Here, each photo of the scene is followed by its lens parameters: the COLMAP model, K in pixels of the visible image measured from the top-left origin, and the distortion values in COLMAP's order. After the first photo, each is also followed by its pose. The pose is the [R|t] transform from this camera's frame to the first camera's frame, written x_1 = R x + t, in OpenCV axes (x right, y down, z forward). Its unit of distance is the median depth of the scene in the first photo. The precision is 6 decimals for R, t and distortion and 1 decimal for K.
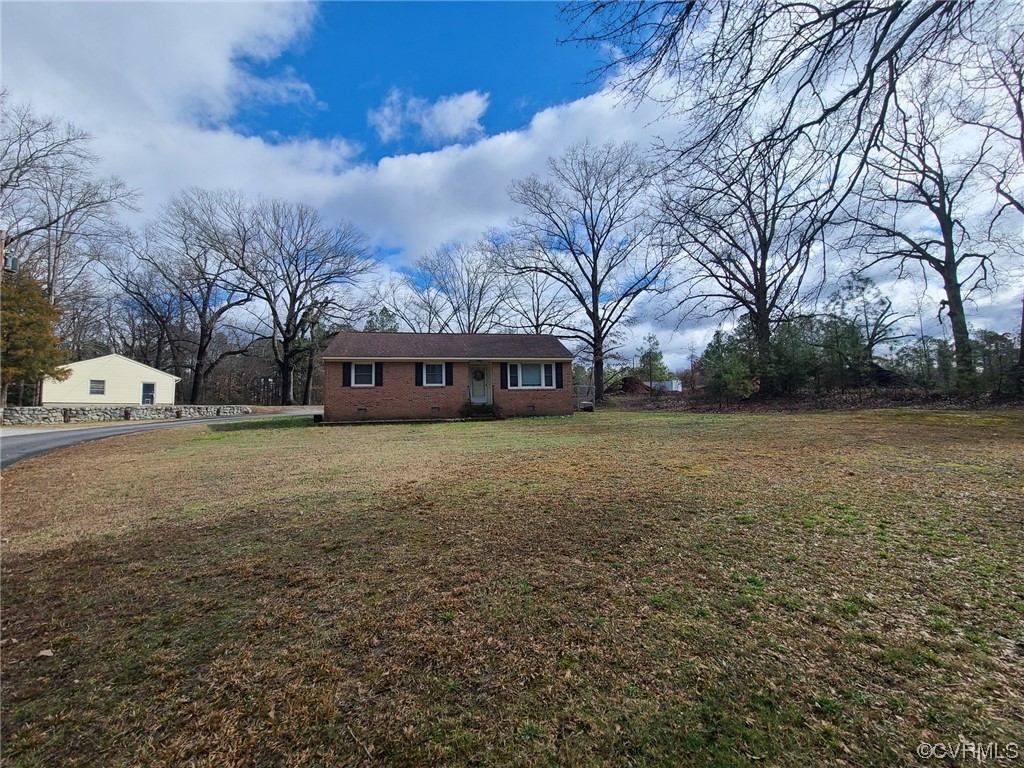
lens RADIAL K [[407.9, 0, 512.0], [0, 407.9, 384.0], [0, 0, 1]] dist [-0.015771, 0.000091]
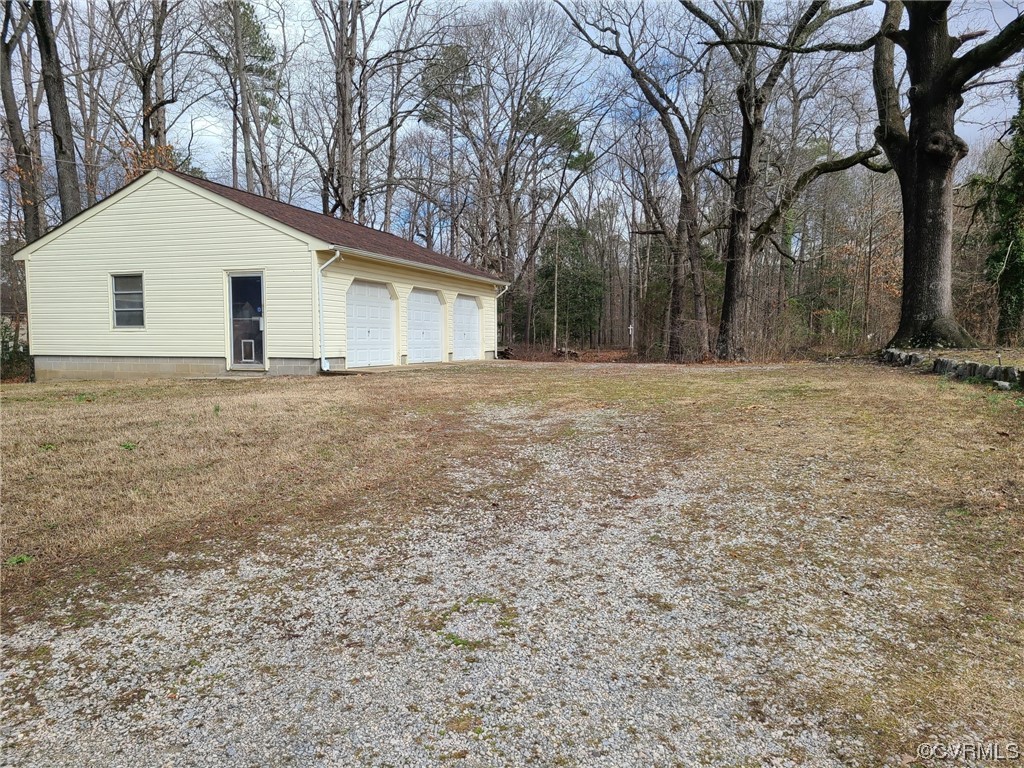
lens RADIAL K [[768.6, 0, 499.7], [0, 768.6, 386.0], [0, 0, 1]] dist [0.034345, -0.009037]
pose [[0.381616, 0.076731, -0.921131, -0.417565], [0.063618, 0.992005, 0.108991, 0.023926], [0.922129, -0.100193, 0.373684, 0.984863]]
